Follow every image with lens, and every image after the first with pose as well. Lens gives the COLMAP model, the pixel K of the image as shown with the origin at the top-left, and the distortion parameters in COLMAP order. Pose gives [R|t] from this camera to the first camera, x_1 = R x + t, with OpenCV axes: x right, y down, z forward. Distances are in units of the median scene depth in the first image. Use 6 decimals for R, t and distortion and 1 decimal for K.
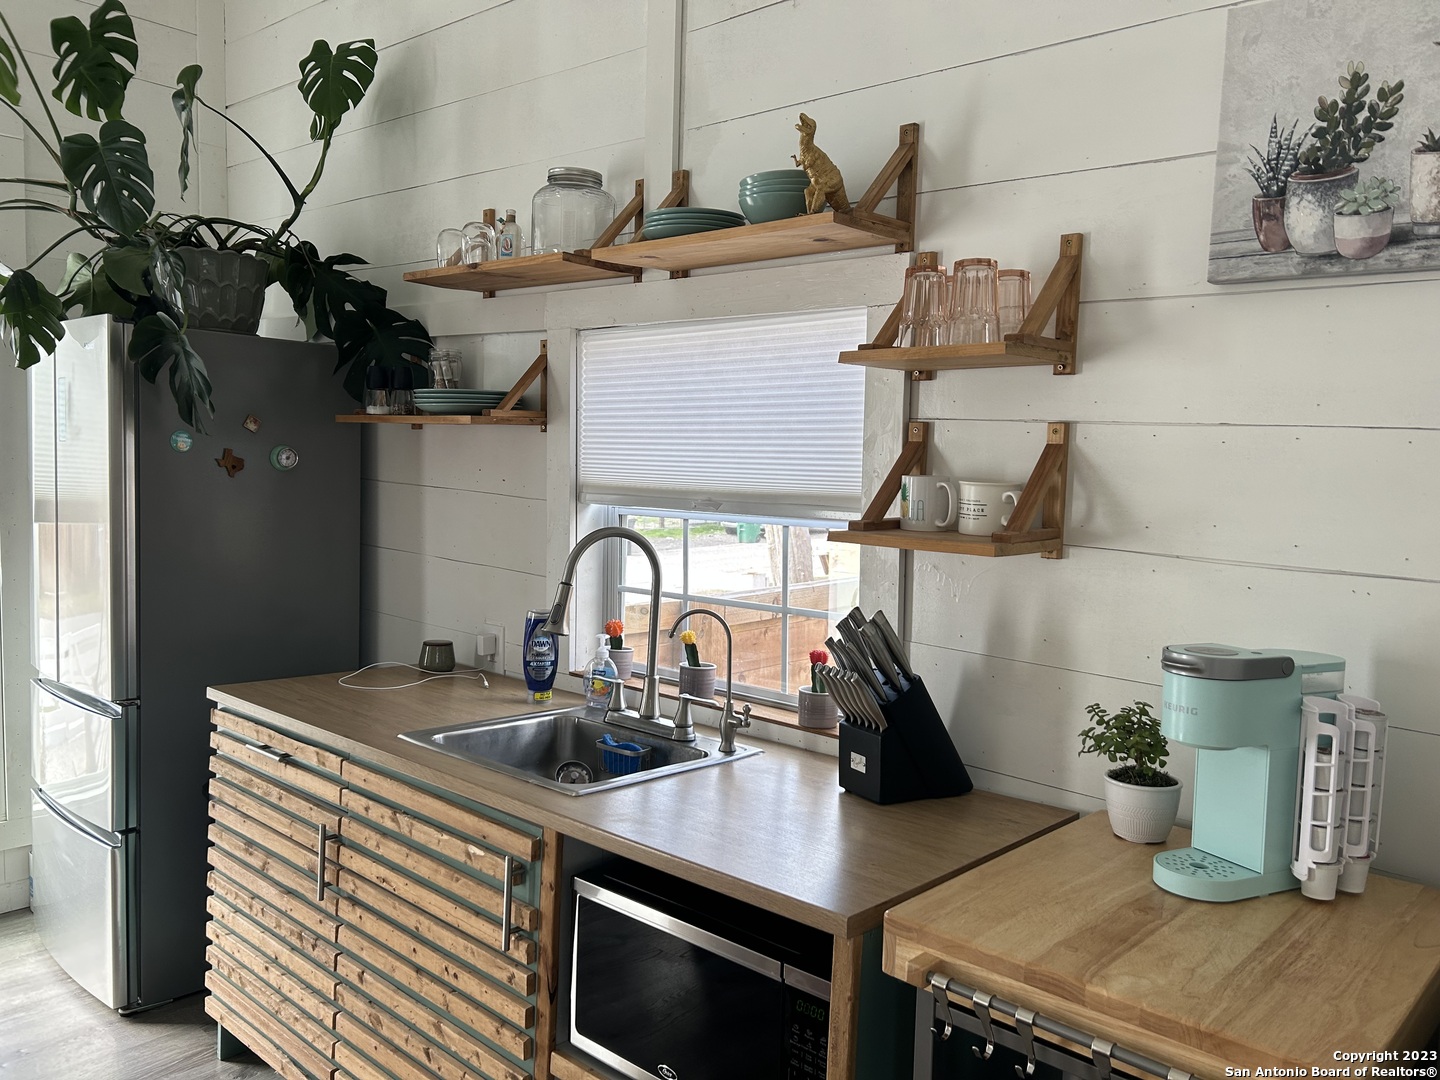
lens RADIAL K [[1052.9, 0, 718.8], [0, 1052.9, 545.6], [0, 0, 1]] dist [0.006645, -0.019175]
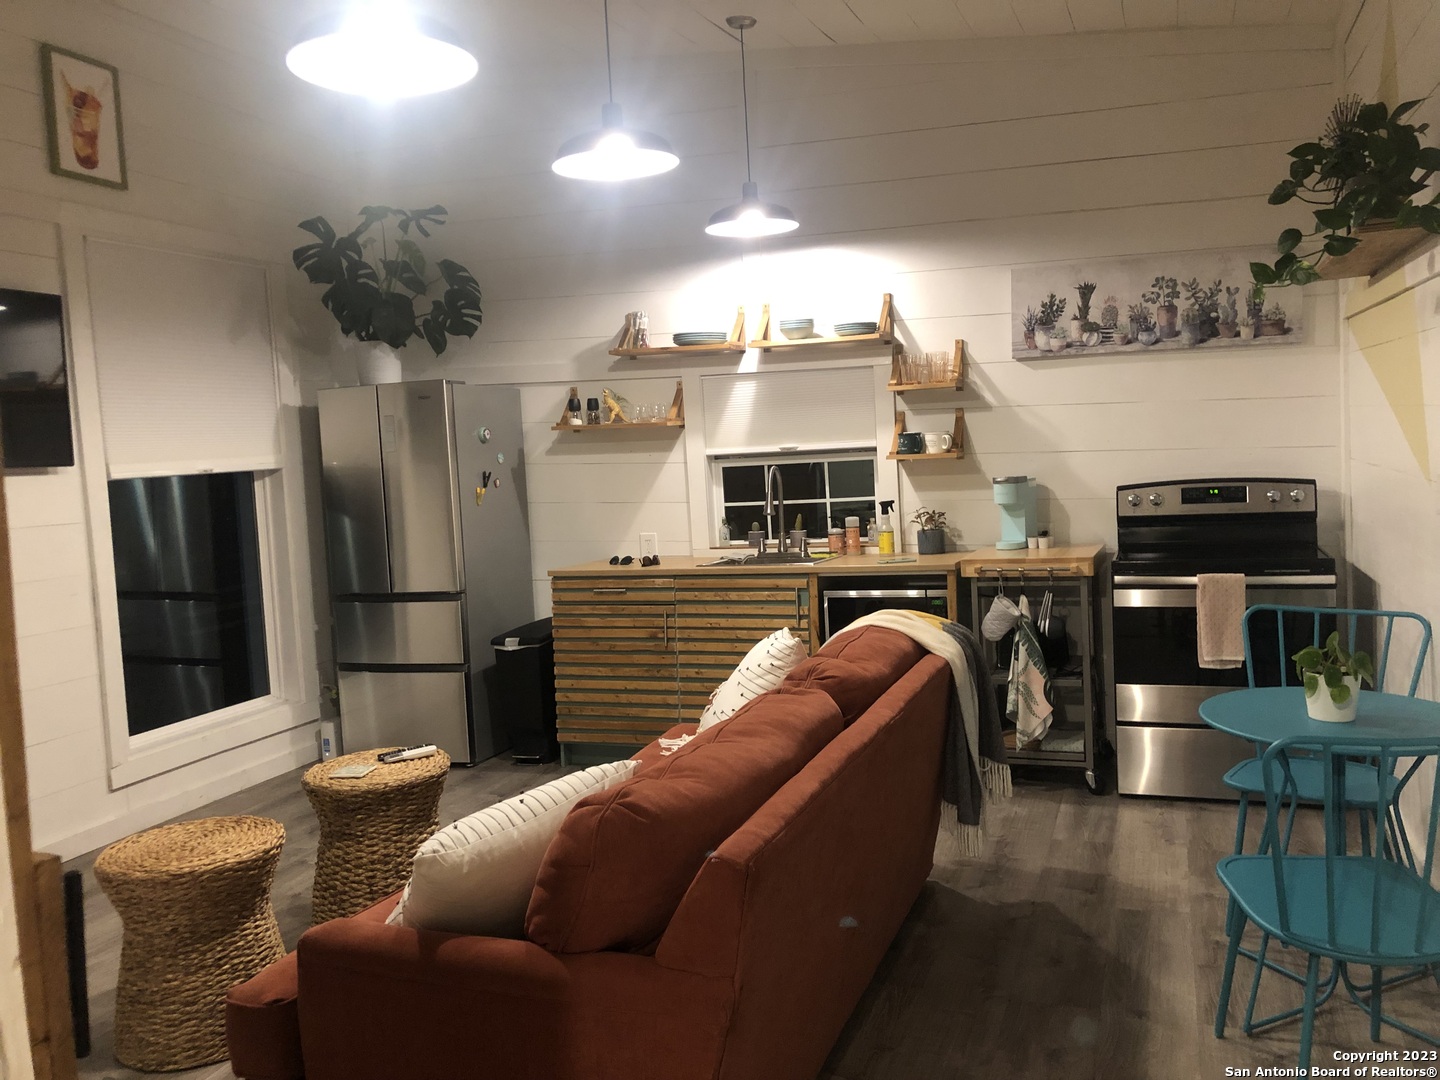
lens RADIAL K [[1157.1, 0, 733.9], [0, 1157.1, 544.1], [0, 0, 1]] dist [-0.004598, -0.010258]
pose [[0.935179, -0.102508, 0.339018, -1.298236], [0.102385, 0.994577, 0.018298, 0.117412], [-0.339055, 0.017599, 0.940602, -1.627629]]
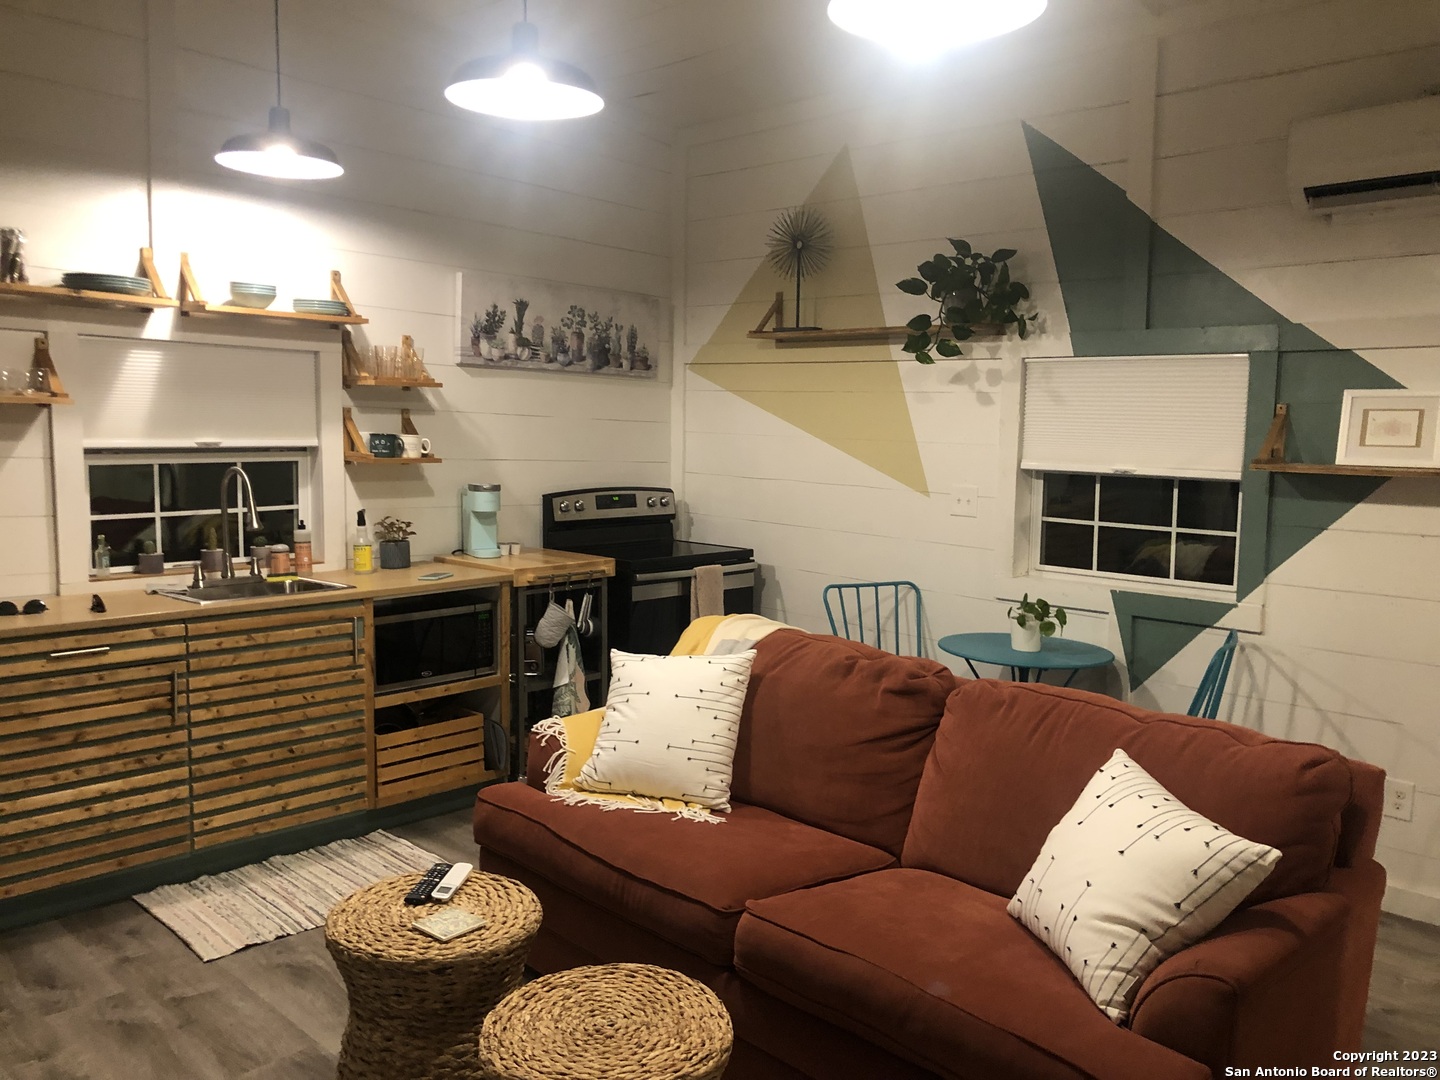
lens RADIAL K [[1157.1, 0, 722.5], [0, 1157.1, 536.9], [0, 0, 1]] dist [-0.004598, -0.010258]
pose [[0.060555, -0.125952, 0.990186, -2.467378], [0.061939, 0.990569, 0.122213, -0.110227], [-0.996241, 0.053931, 0.067785, 0.082079]]
